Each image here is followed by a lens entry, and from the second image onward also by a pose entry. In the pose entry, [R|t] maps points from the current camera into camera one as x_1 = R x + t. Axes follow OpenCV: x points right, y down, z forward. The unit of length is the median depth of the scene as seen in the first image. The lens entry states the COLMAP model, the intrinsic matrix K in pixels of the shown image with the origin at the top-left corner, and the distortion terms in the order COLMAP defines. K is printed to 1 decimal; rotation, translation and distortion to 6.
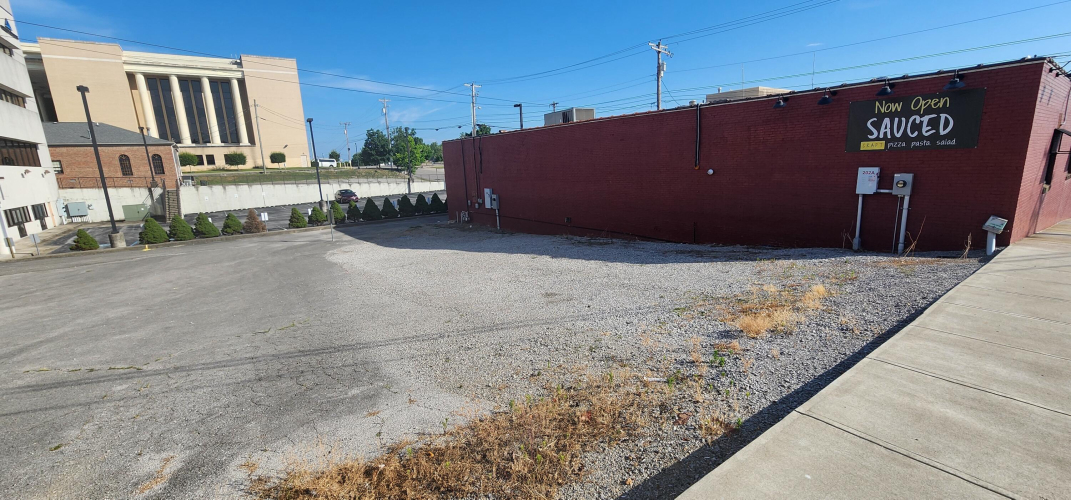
lens RADIAL K [[436.4, 0, 538.6], [0, 436.4, 249.7], [0, 0, 1]] dist [-0.000867, -0.000077]
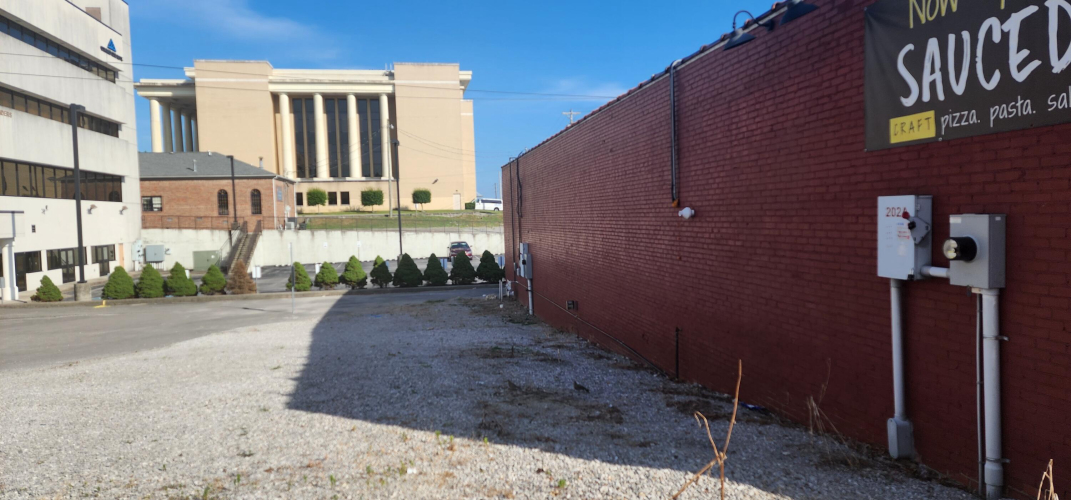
lens RADIAL K [[701.9, 0, 535.5], [0, 701.9, 250.0], [0, 0, 1]] dist [0.113101, -0.107495]
pose [[0.890037, 0.037700, -0.454327, 0.774265], [-0.099268, 0.988689, -0.112426, -0.066098], [0.444950, 0.145164, 0.883712, 0.435653]]
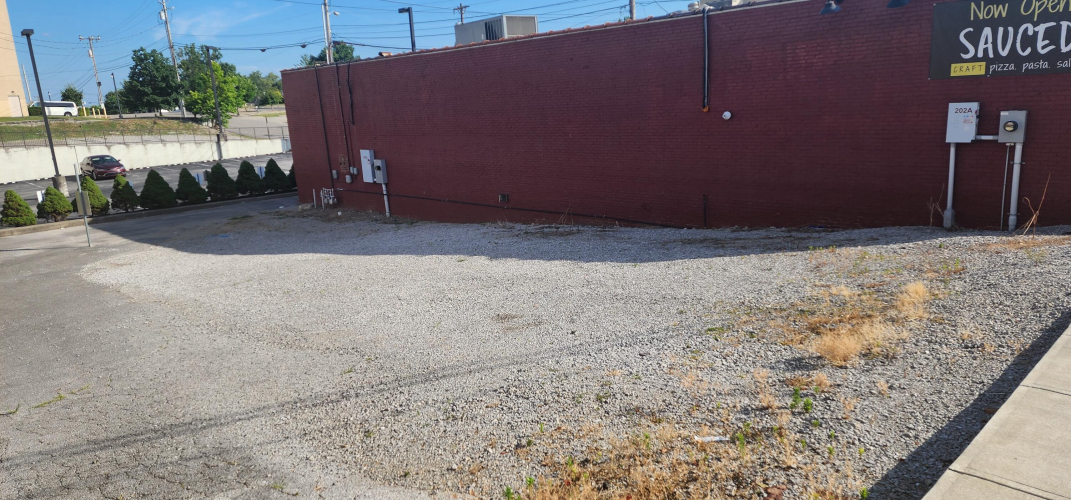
lens RADIAL K [[701.9, 0, 535.5], [0, 701.9, 250.0], [0, 0, 1]] dist [0.113101, -0.107495]
pose [[0.990923, -0.041532, 0.127851, -0.037134], [0.040764, 0.999132, 0.008616, -0.000755], [-0.128098, -0.003326, 0.991756, -0.004117]]
